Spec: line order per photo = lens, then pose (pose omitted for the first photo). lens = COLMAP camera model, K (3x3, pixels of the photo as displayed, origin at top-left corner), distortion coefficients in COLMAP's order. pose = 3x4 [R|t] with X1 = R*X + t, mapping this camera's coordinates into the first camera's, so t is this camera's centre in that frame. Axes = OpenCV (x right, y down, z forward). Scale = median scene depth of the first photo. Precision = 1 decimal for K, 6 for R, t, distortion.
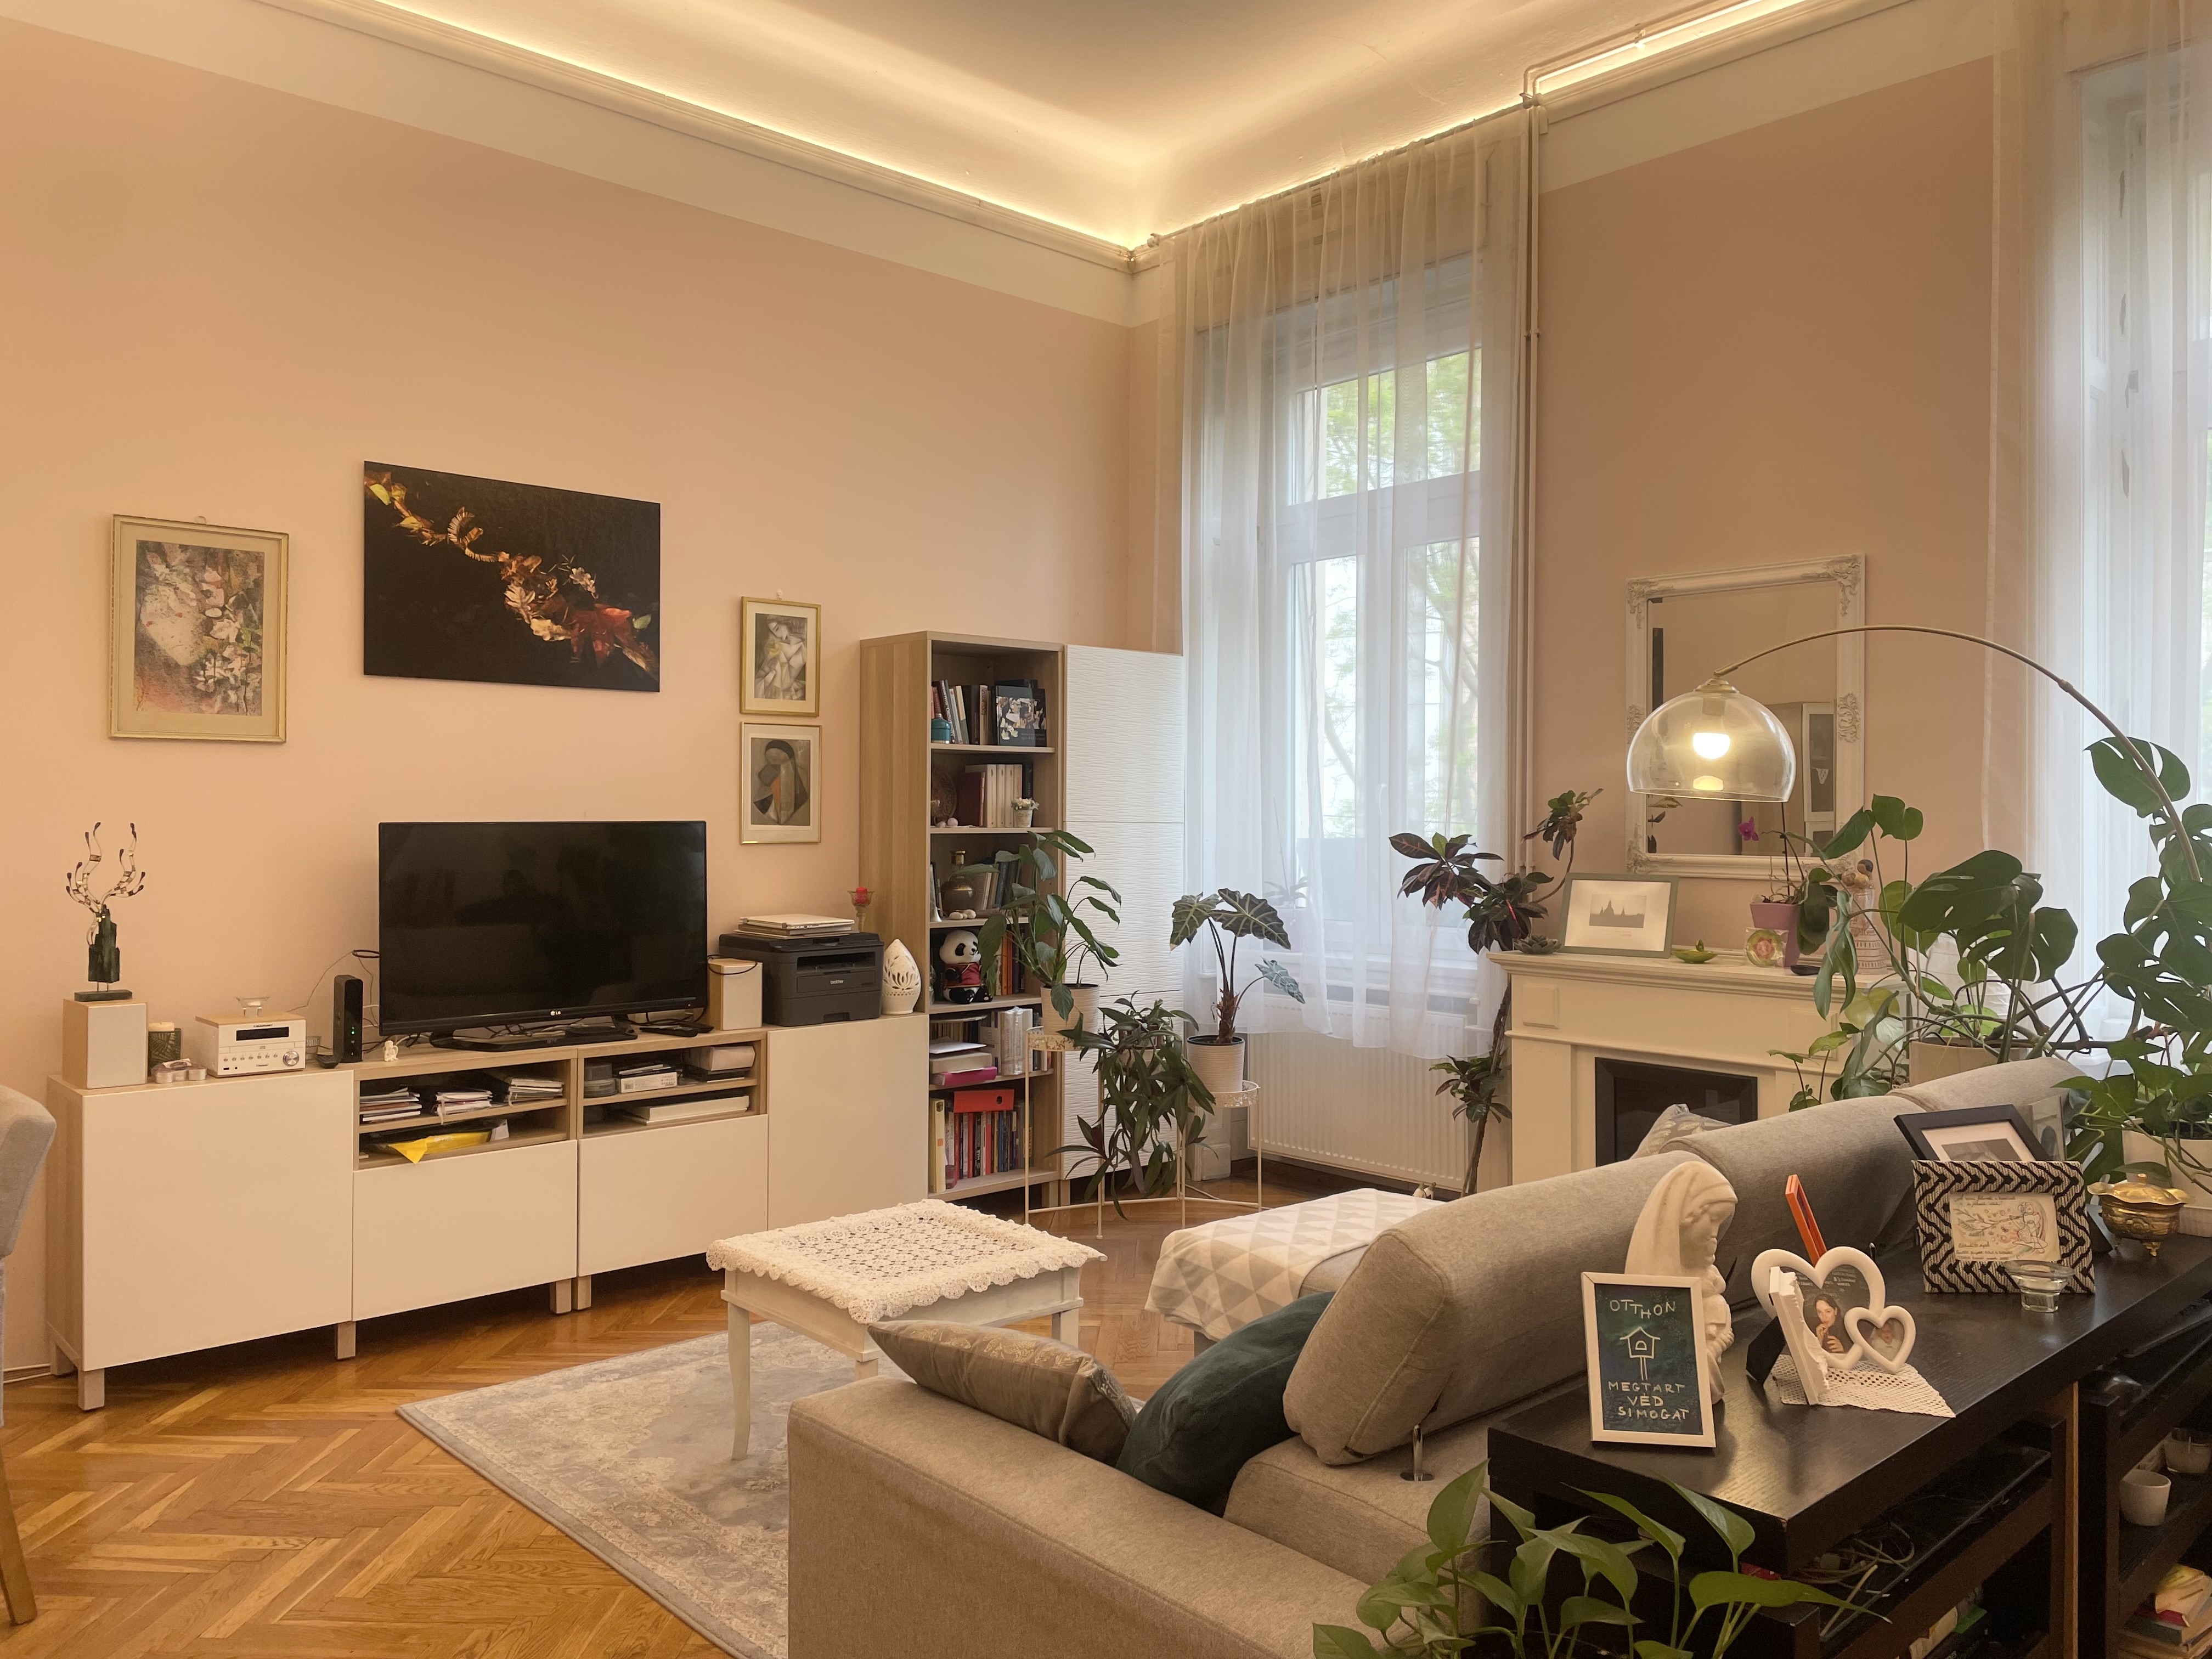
lens RADIAL K [[1672.3, 0, 1101.9], [0, 1672.3, 820.2], [0, 0, 1]] dist [0.063842, -0.016354]
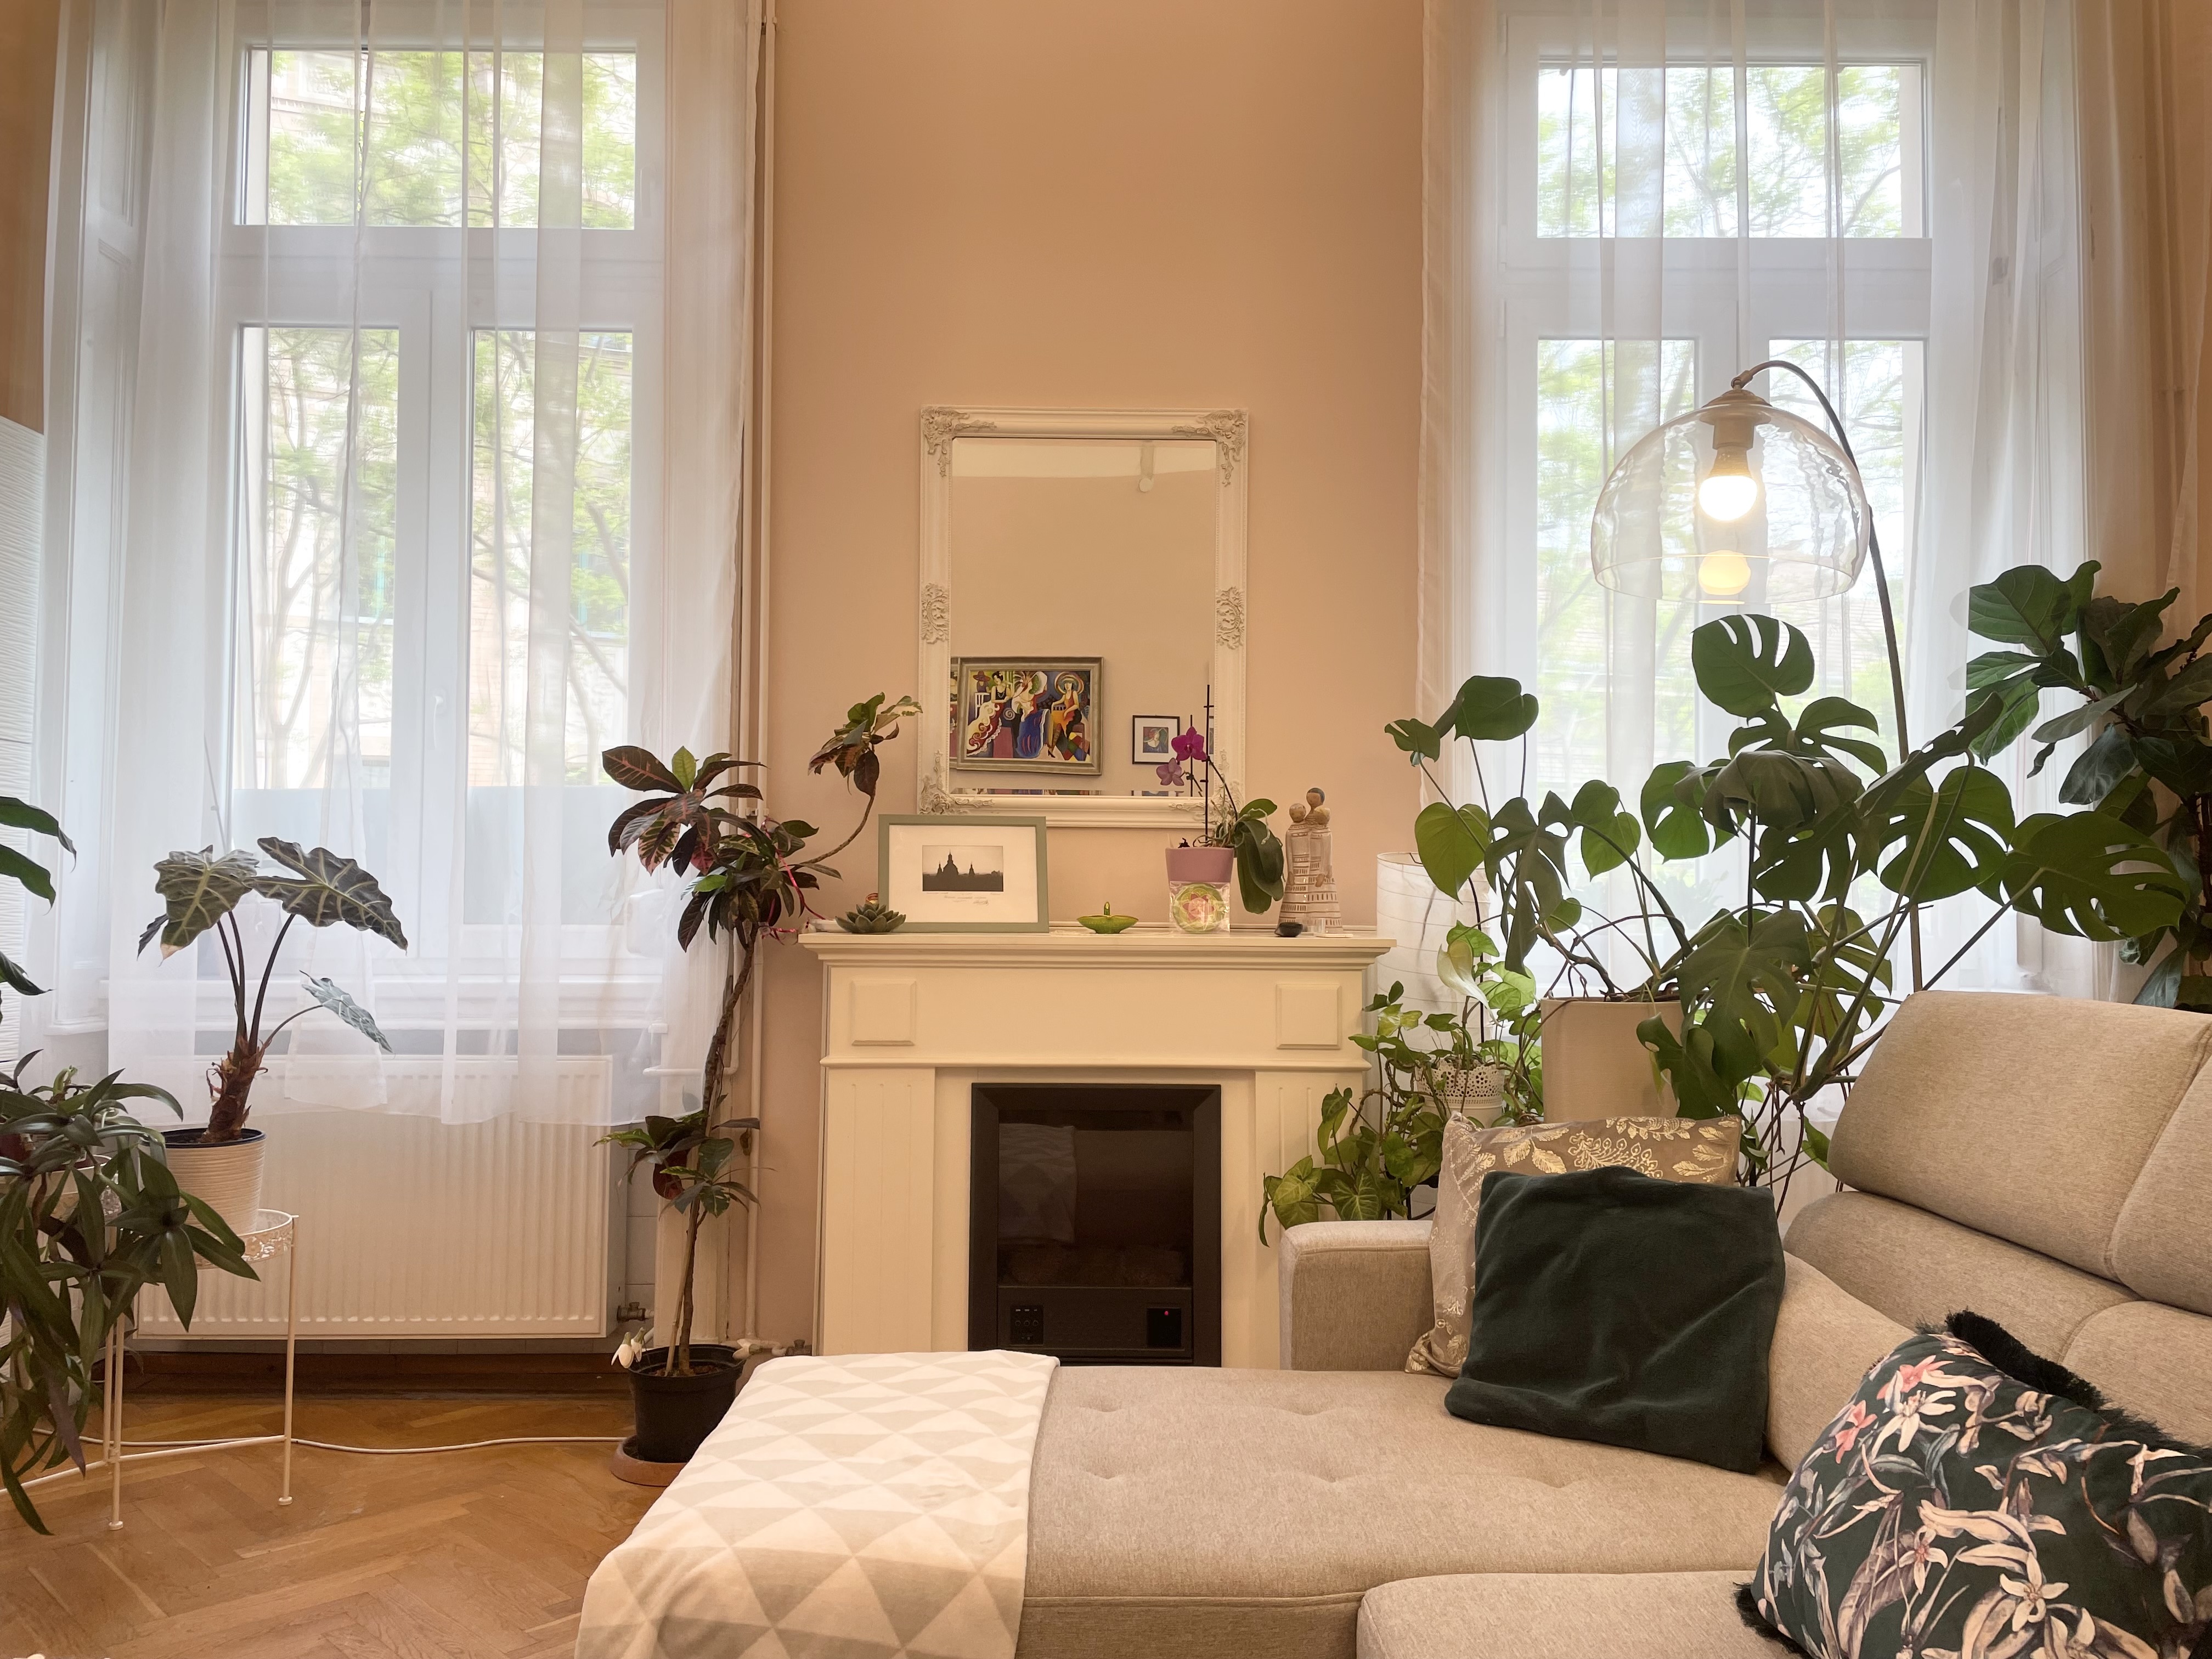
lens RADIAL K [[1672.3, 0, 1111.3], [0, 1672.3, 816.8], [0, 0, 1]] dist [0.063842, -0.016354]
pose [[0.671504, 0.036326, 0.740110, -0.149303], [-0.002293, 0.998895, -0.046947, 0.061707], [-0.740997, 0.029828, 0.670845, 0.475073]]
